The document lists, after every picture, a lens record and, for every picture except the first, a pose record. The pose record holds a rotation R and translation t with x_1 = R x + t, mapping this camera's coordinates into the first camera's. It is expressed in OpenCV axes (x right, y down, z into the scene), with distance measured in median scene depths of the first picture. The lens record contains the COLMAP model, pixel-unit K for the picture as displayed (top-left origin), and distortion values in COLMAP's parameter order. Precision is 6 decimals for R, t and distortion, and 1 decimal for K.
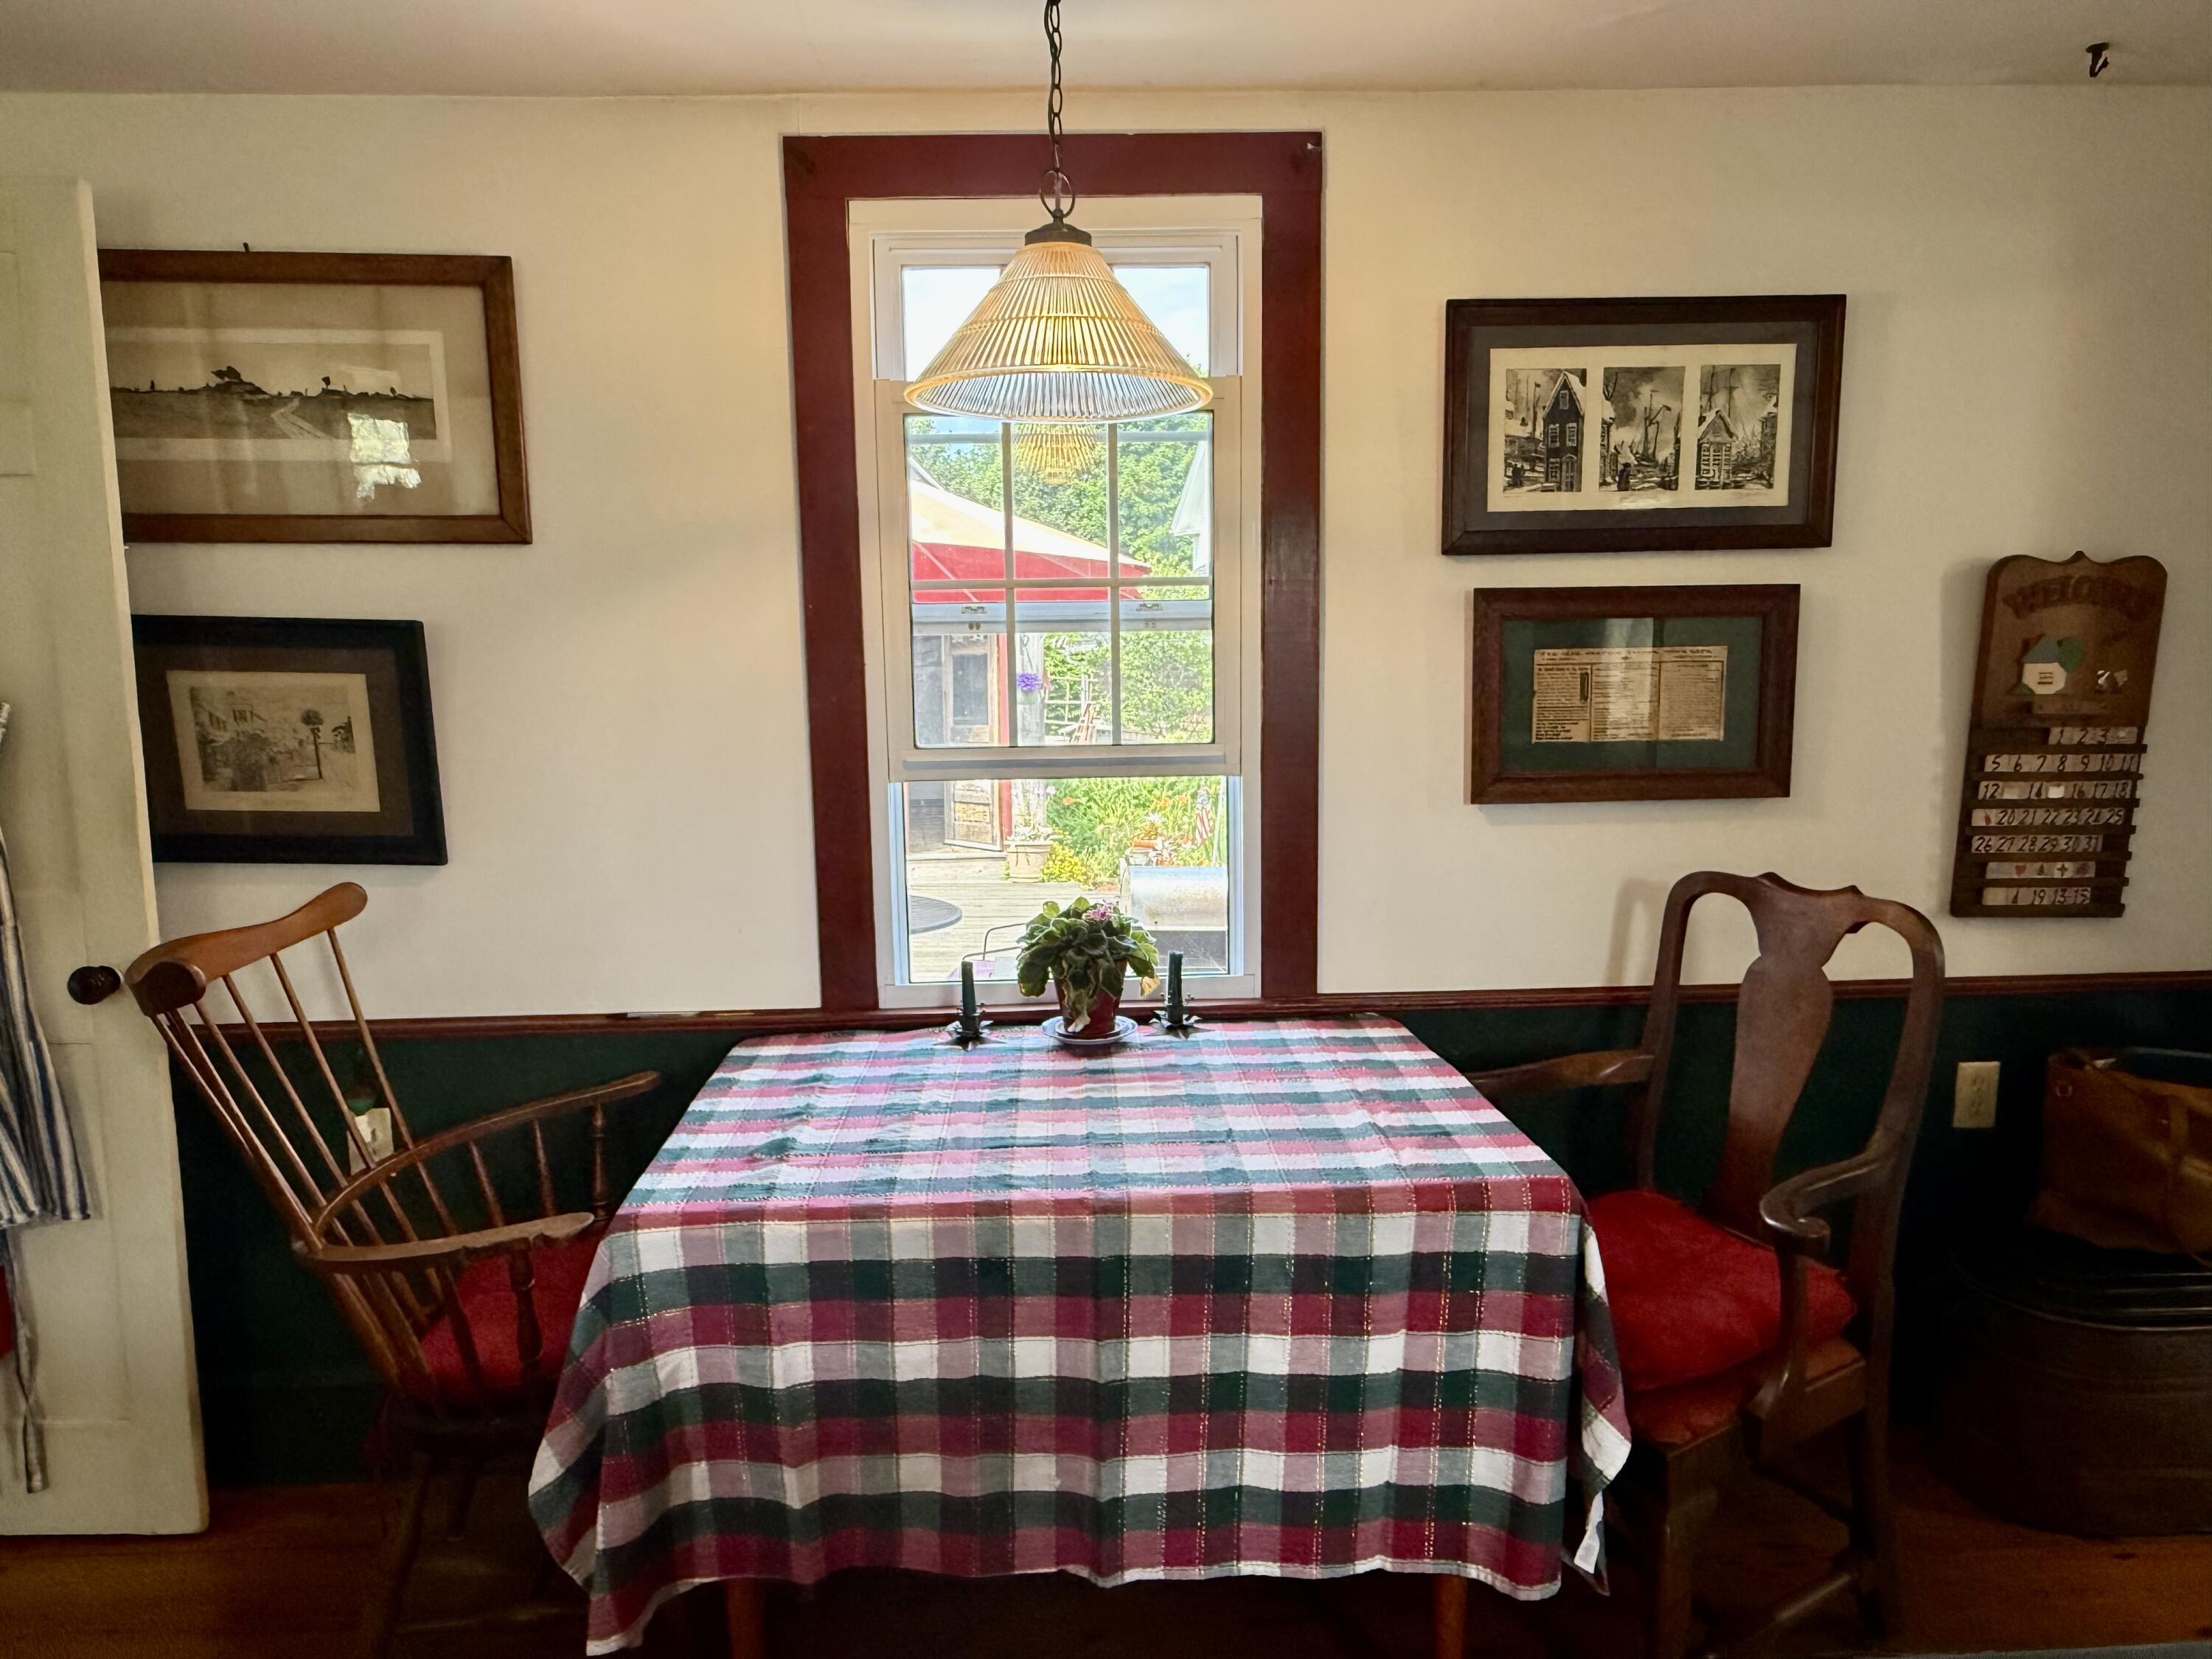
lens RADIAL K [[1419.2, 0, 1098.3], [0, 1419.2, 838.9], [0, 0, 1]] dist [-0.000464, 0.001312]
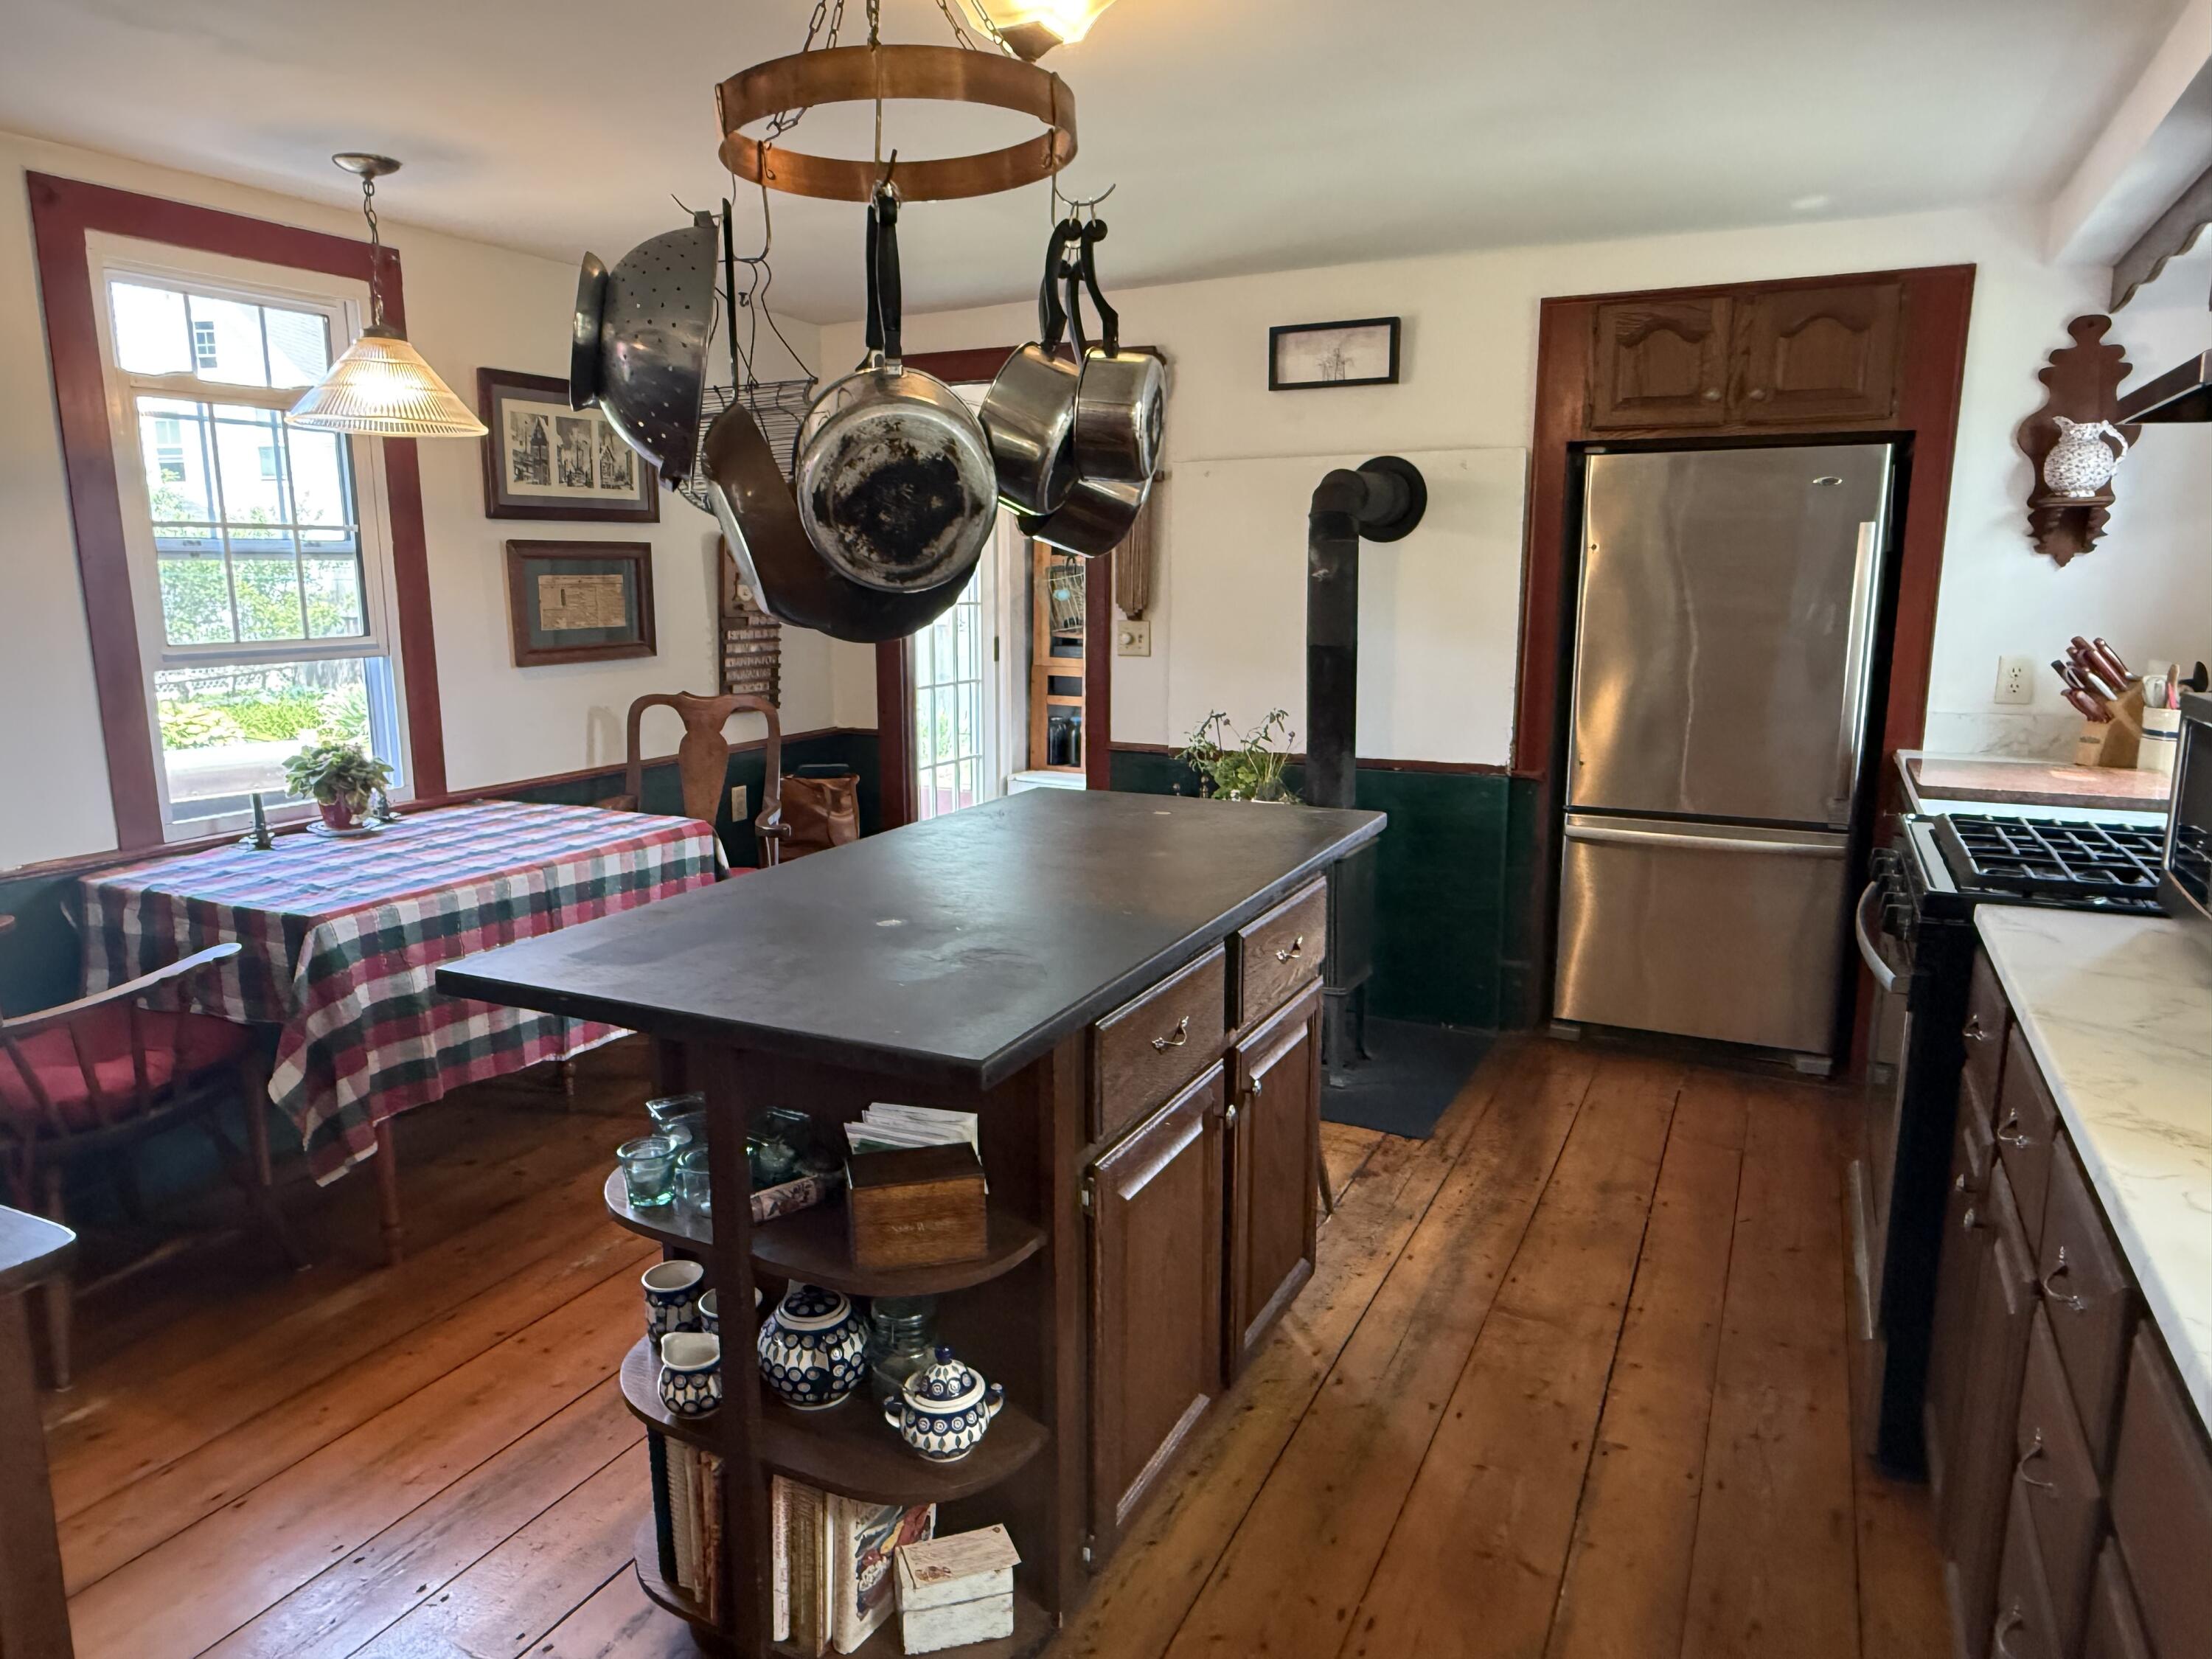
lens RADIAL K [[1419.2, 0, 1098.3], [0, 1419.2, 838.9], [0, 0, 1]] dist [-0.000464, 0.001312]
pose [[0.479104, -0.151995, 0.864498, -0.919680], [0.102594, 0.987840, 0.116823, 0.051486], [-0.871742, 0.032722, 0.488872, -0.434843]]
